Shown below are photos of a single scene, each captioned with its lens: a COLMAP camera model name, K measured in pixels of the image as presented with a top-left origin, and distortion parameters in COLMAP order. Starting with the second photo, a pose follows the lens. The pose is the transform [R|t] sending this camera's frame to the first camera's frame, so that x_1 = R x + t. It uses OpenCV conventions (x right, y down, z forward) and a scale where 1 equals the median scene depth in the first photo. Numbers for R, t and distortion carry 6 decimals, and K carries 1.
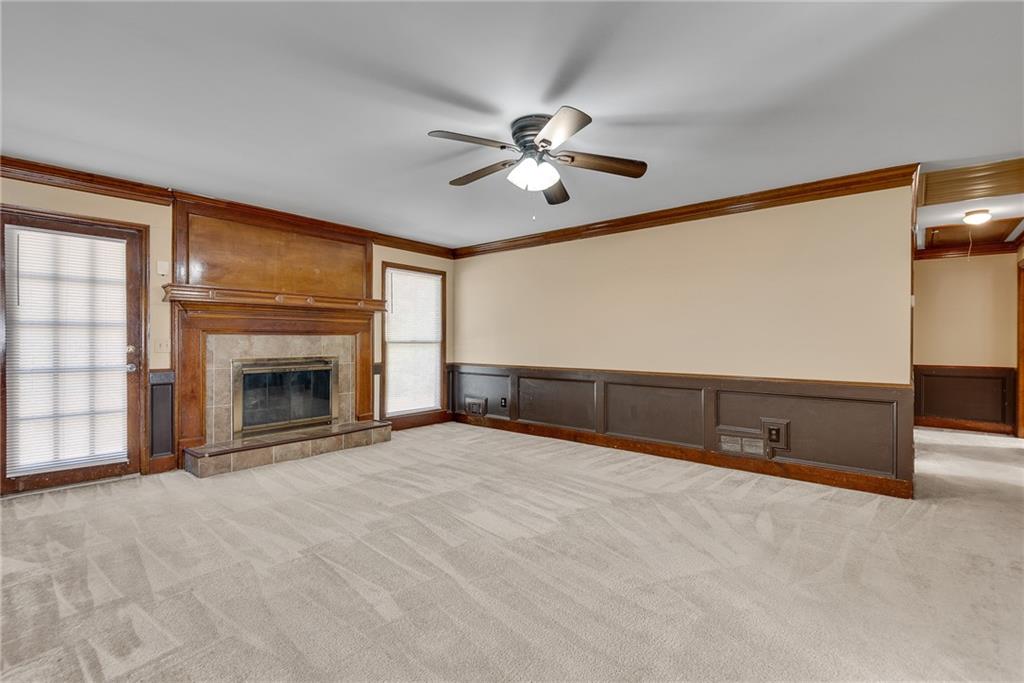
lens RADIAL K [[471.8, 0, 517.1], [0, 471.8, 342.5], [0, 0, 1]] dist [0.028006, -0.015702]
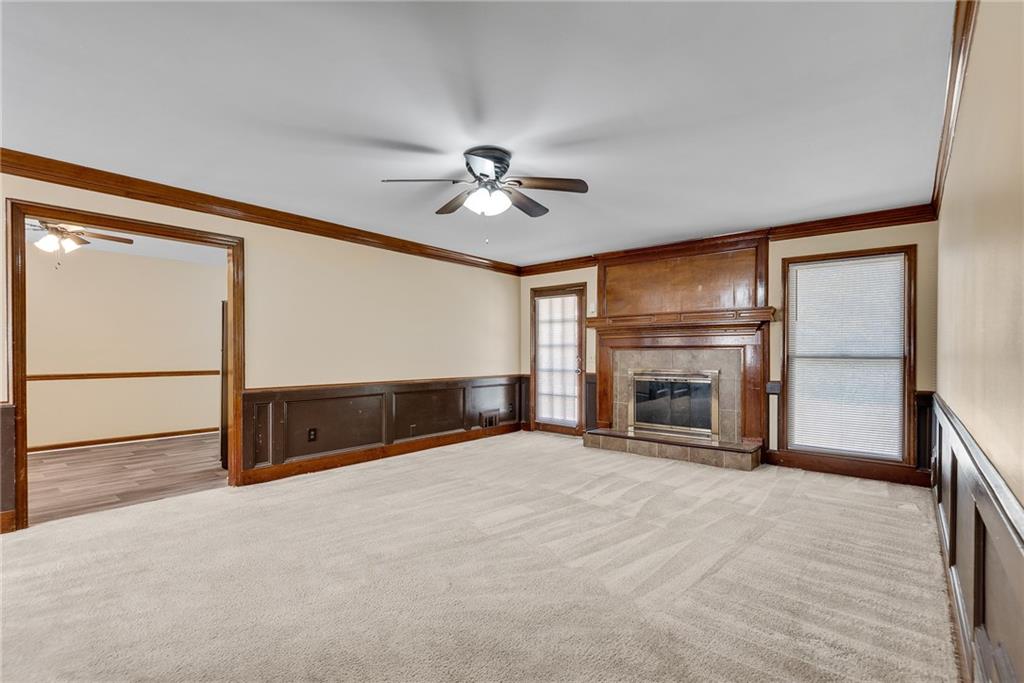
lens RADIAL K [[471.8, 0, 502.3], [0, 471.8, 356.8], [0, 0, 1]] dist [0.028006, -0.015702]
pose [[-0.014061, 0.002592, -0.999898, 0.701492], [-0.007063, 0.999971, 0.002691, 0.001113], [0.999876, 0.007100, -0.014042, 0.655297]]
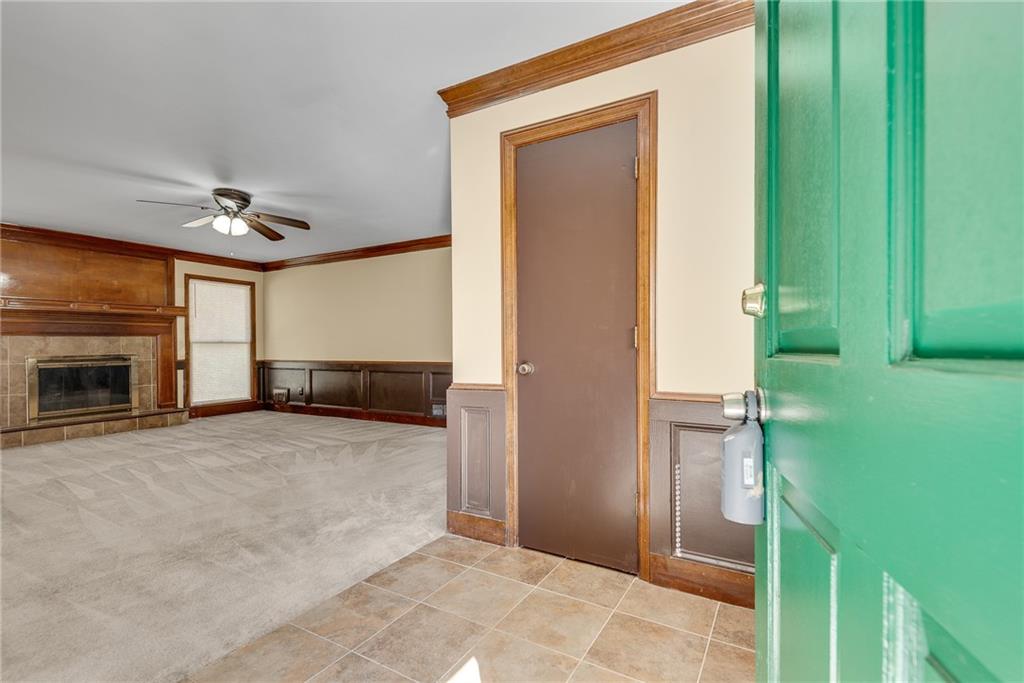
lens RADIAL K [[471.8, 0, 516.4], [0, 471.8, 347.9], [0, 0, 1]] dist [0.028006, -0.015702]
pose [[0.985709, -0.012697, 0.167977, 0.415982], [0.012577, 0.999919, 0.001778, 0.027140], [-0.167986, 0.000360, 0.985789, -0.397626]]
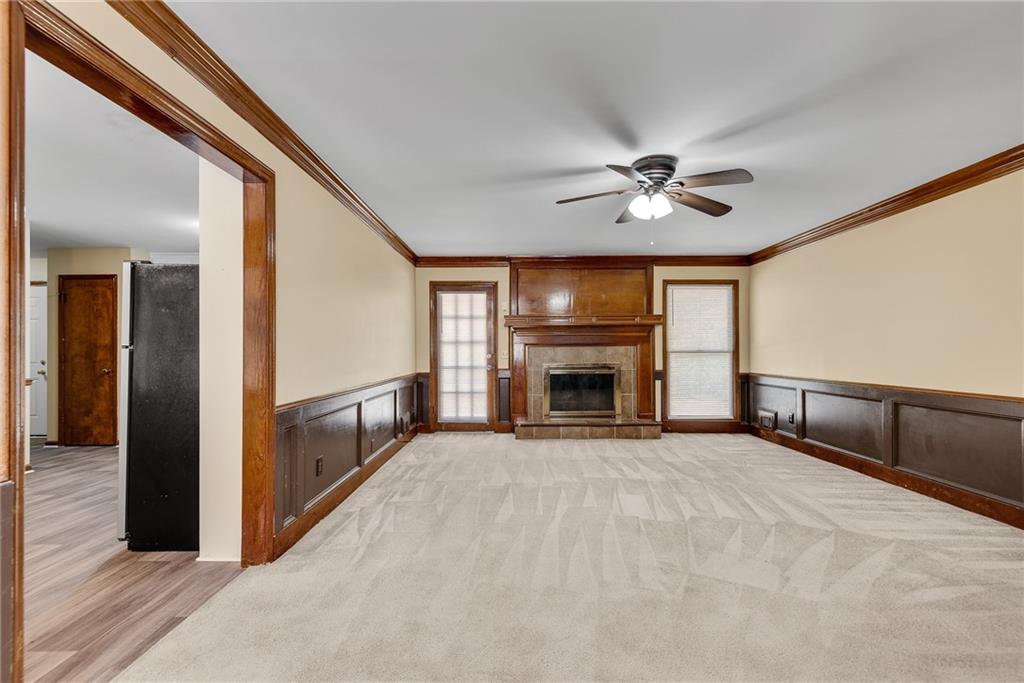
lens RADIAL K [[471.8, 0, 508.2], [0, 471.8, 345.2], [0, 0, 1]] dist [0.028006, -0.015702]
pose [[0.639445, -0.013709, -0.768715, 0.432879], [0.000944, 0.999854, -0.017045, 0.003072], [0.768836, 0.010174, 0.639365, -0.003358]]
